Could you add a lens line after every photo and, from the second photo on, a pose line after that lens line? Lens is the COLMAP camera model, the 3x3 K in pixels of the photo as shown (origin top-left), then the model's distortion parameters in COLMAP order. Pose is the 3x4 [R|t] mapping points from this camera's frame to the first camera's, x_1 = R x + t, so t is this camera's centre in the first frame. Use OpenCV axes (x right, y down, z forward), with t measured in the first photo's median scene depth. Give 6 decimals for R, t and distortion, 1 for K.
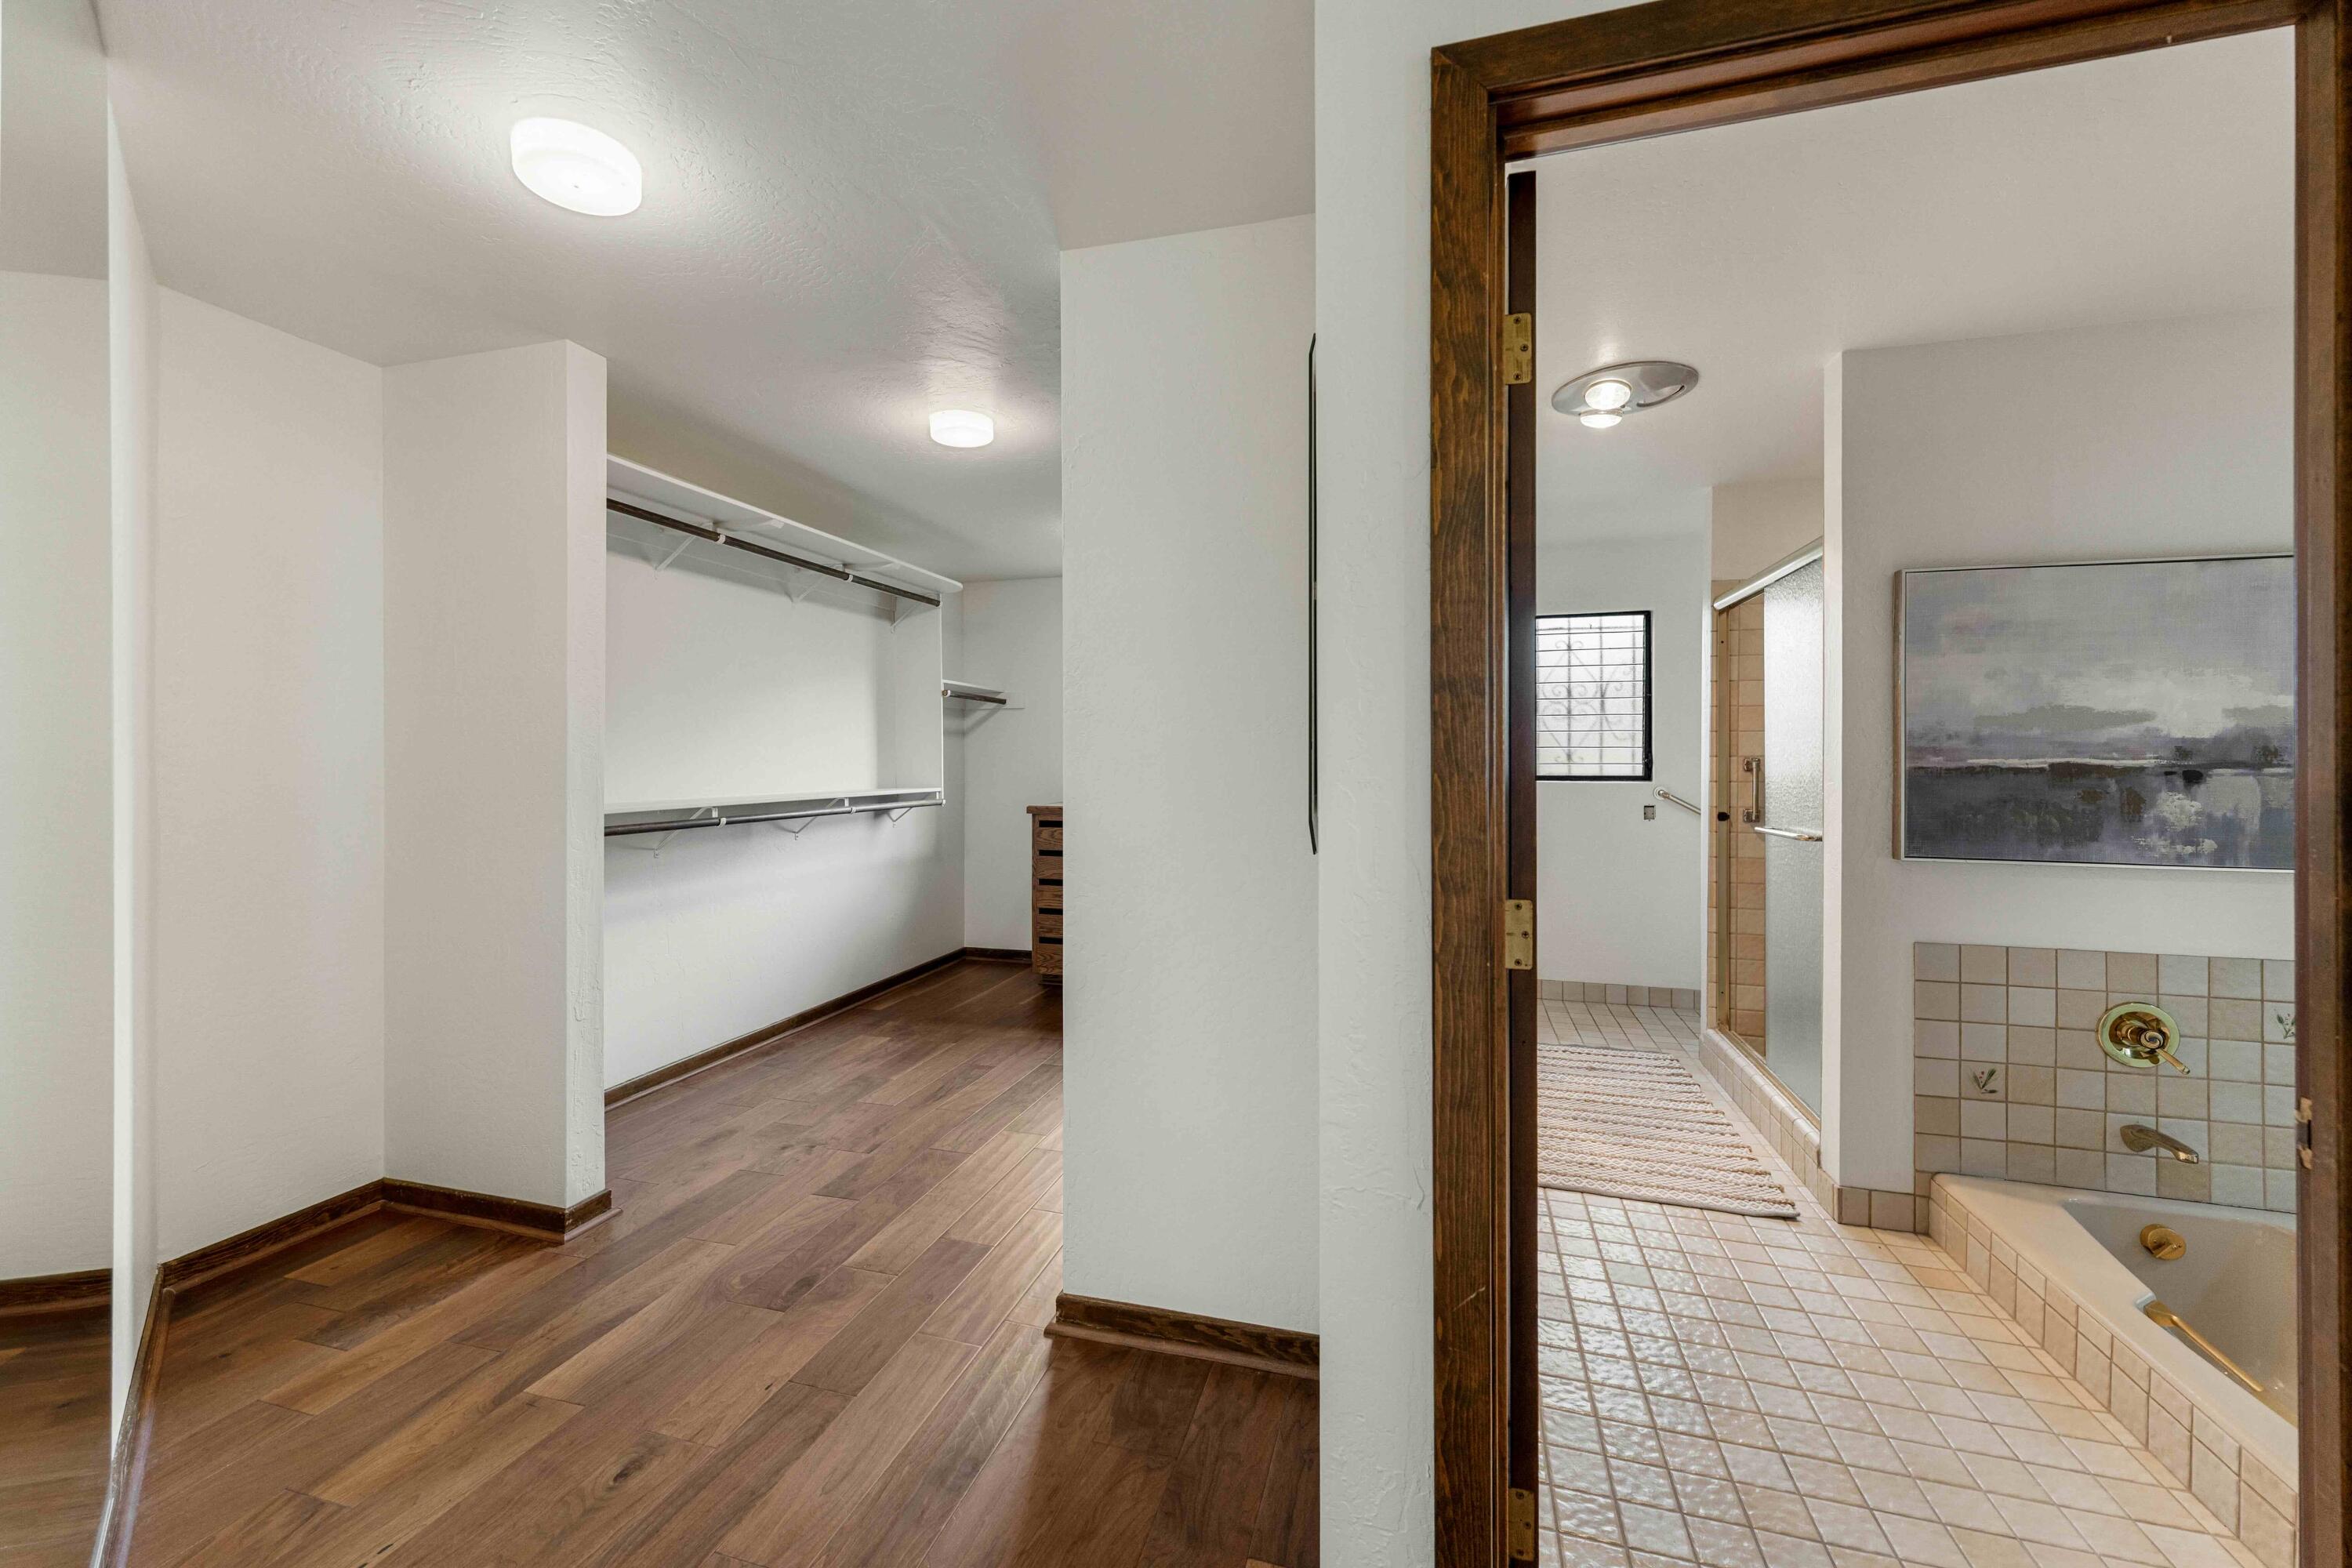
lens RADIAL K [[938.1, 0, 1166.7], [0, 938.1, 765.4], [0, 0, 1]] dist [0.002035, -0.000002]
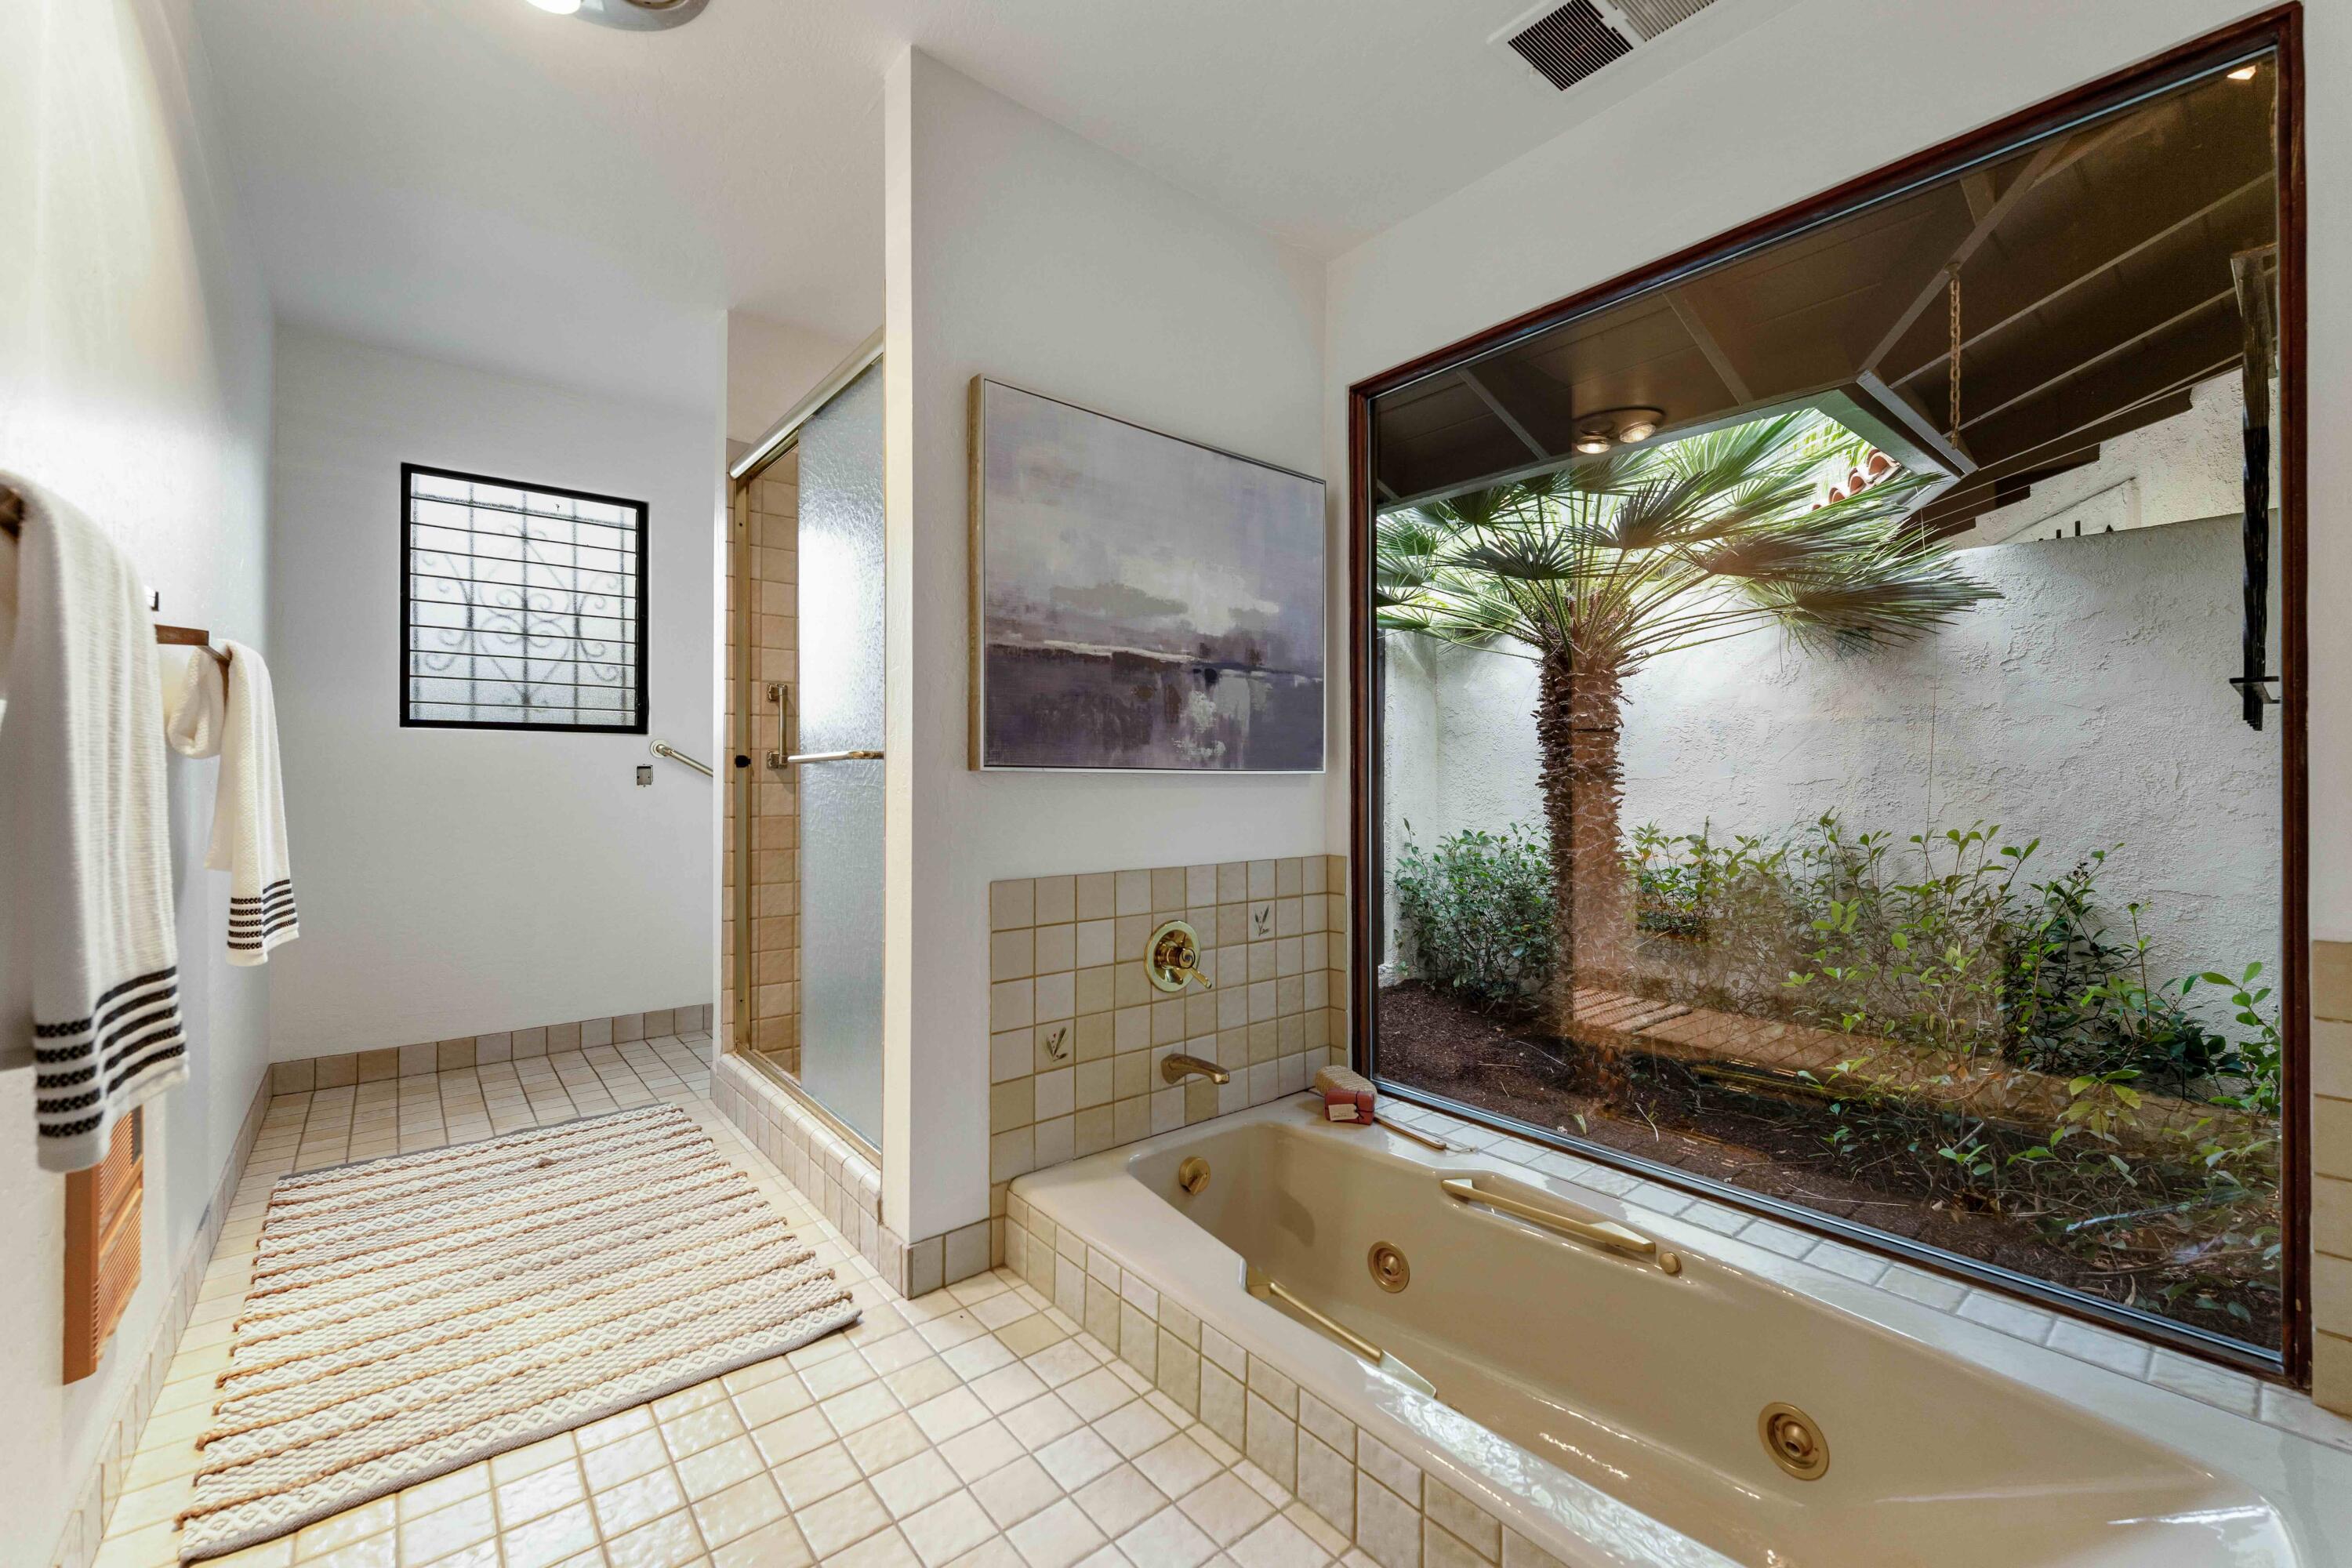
lens RADIAL K [[938.1, 0, 1166.7], [0, 938.1, 765.4], [0, 0, 1]] dist [0.002035, -0.000002]
pose [[0.562477, 0.009046, 0.826764, 0.253153], [0.008883, 0.999816, -0.016984, 0.109294], [-0.826765, 0.016897, 0.562293, 0.459802]]
